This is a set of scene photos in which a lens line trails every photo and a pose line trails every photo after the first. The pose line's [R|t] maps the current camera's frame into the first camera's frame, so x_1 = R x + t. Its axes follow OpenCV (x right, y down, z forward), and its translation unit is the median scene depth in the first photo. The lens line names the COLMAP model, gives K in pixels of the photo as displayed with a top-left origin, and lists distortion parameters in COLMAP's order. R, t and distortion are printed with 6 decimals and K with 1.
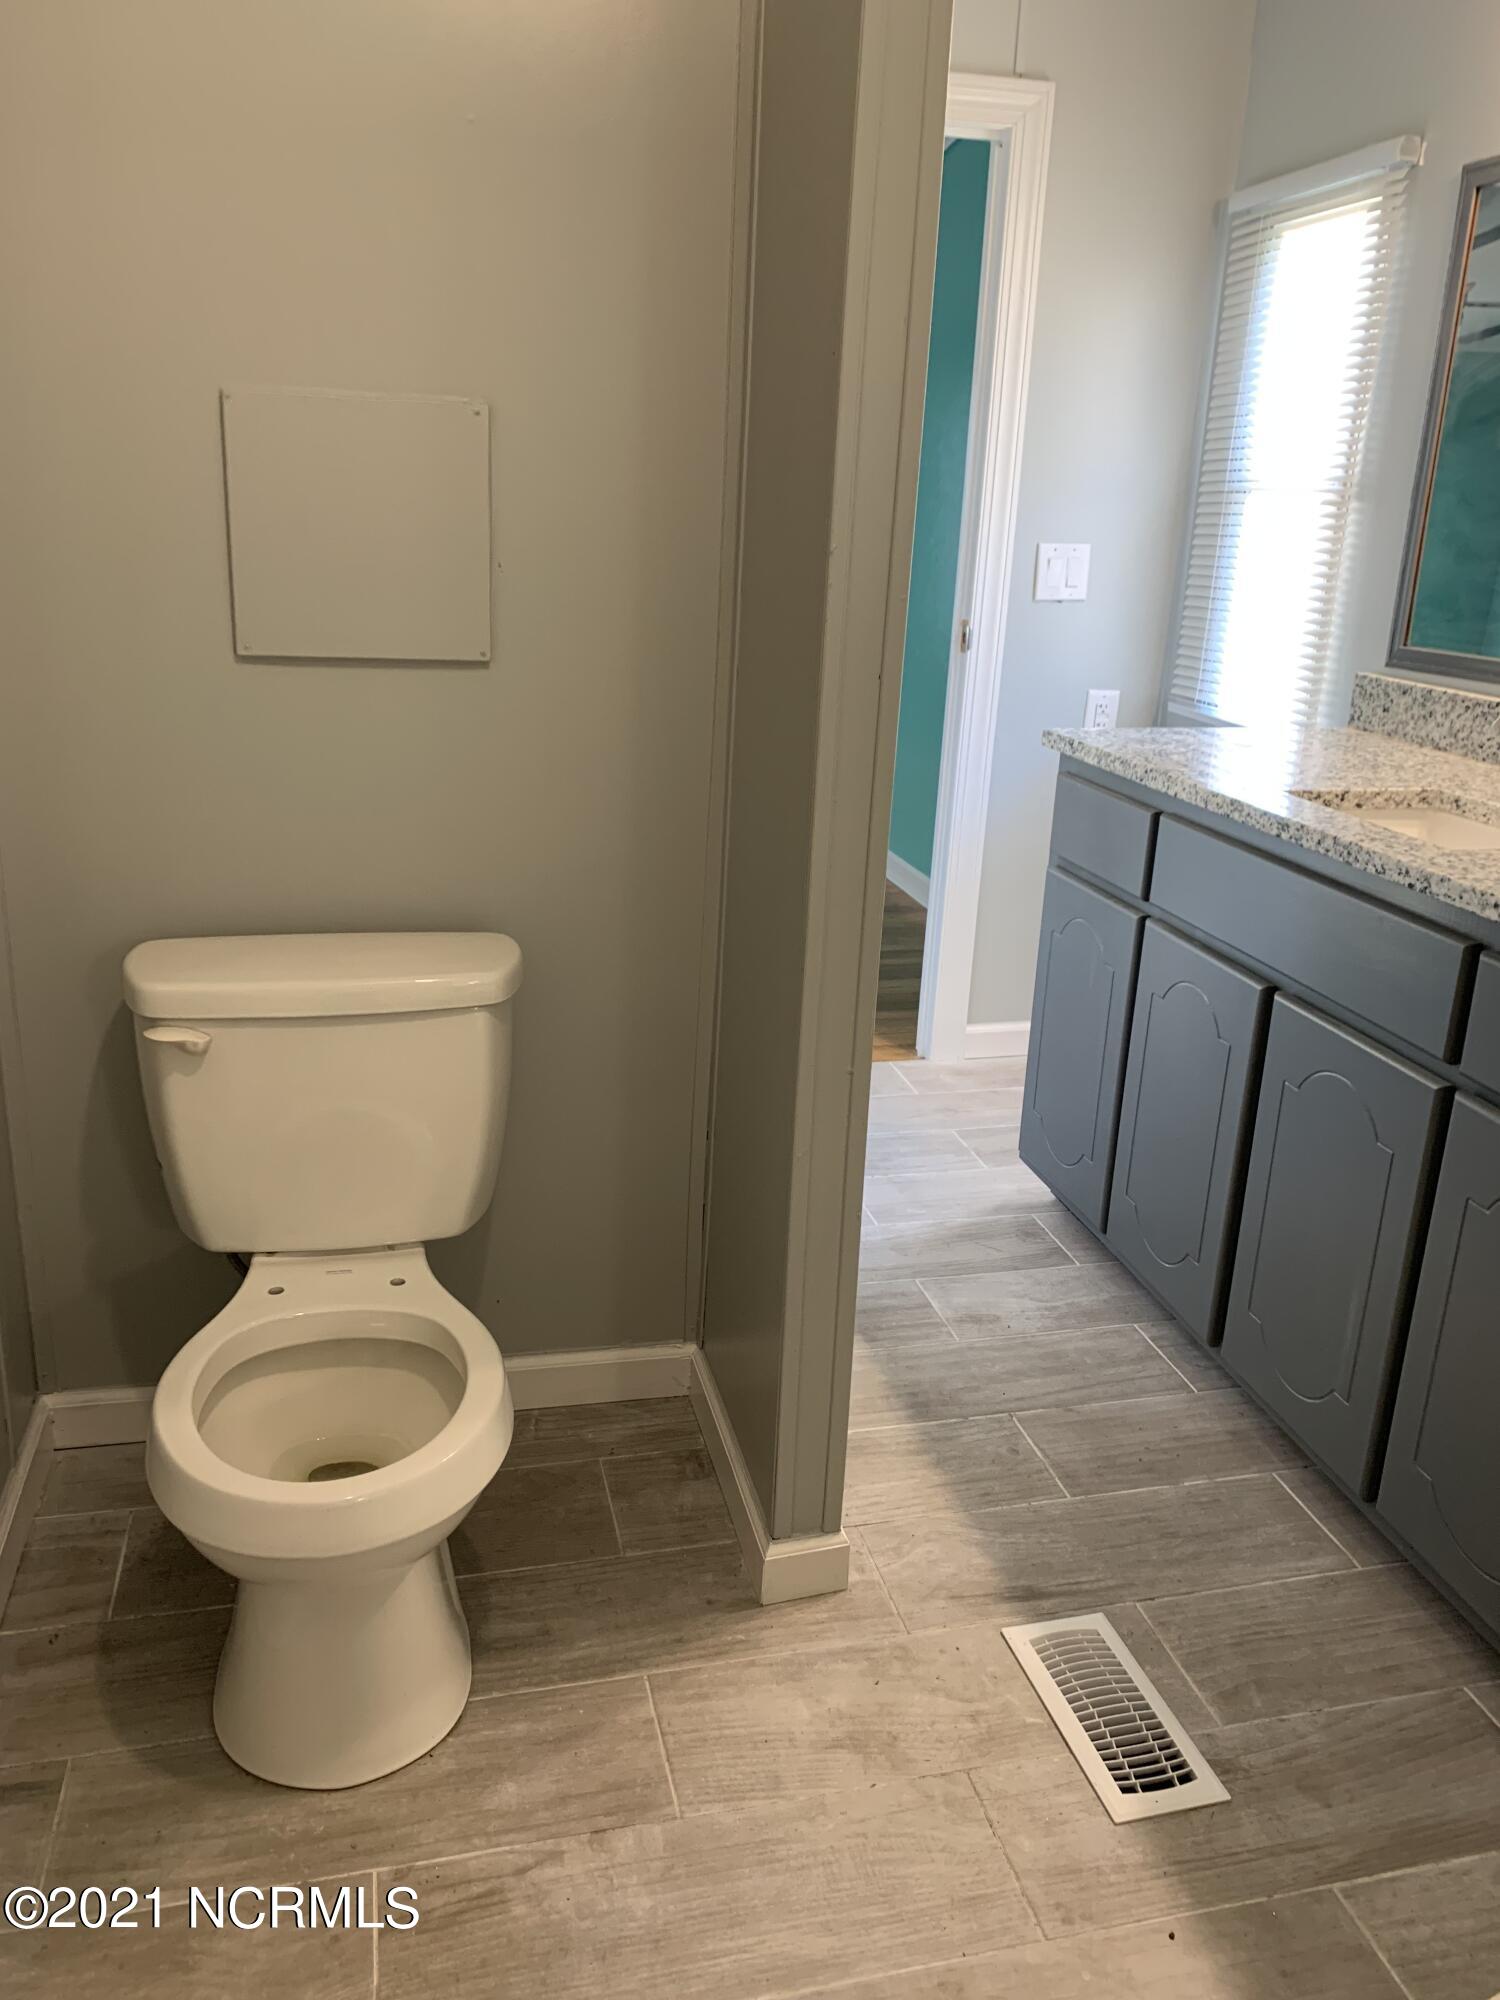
lens RADIAL K [[1544.2, 0, 746.4], [0, 1544.2, 993.4], [0, 0, 1]] dist [0.027722, -0.019491]
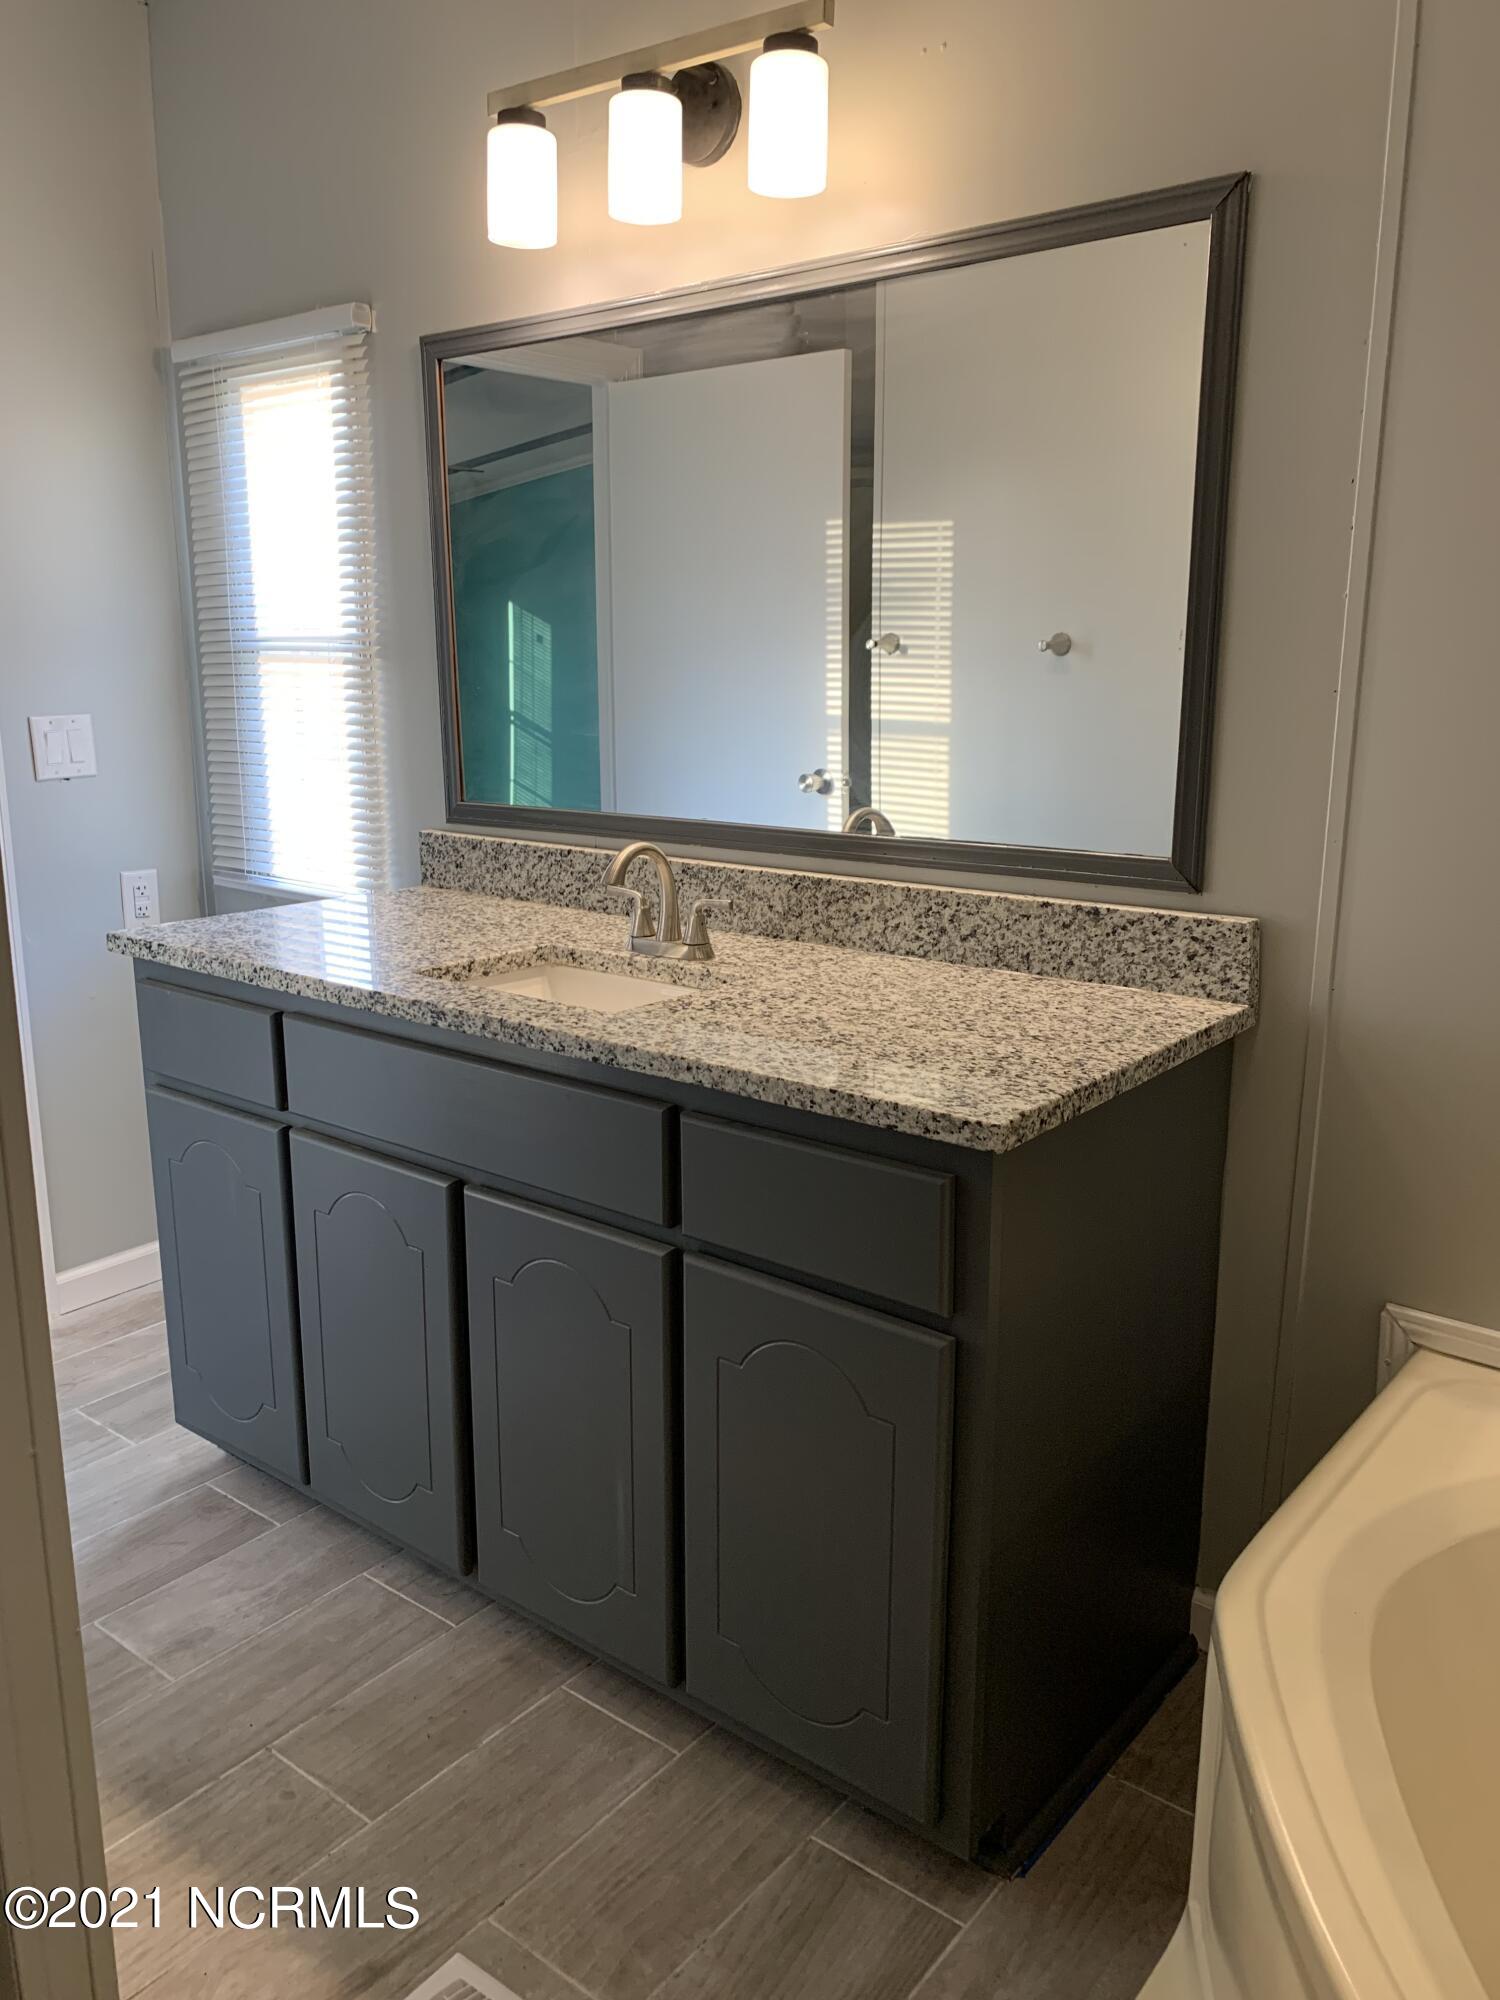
lens RADIAL K [[1544.2, 0, 742.7], [0, 1544.2, 1015.6], [0, 0, 1]] dist [0.027722, -0.019491]
pose [[0.791032, -0.177469, 0.585468, -0.045299], [0.216131, 0.976356, 0.003939, -0.059060], [-0.572324, 0.123422, 0.810686, 0.115922]]
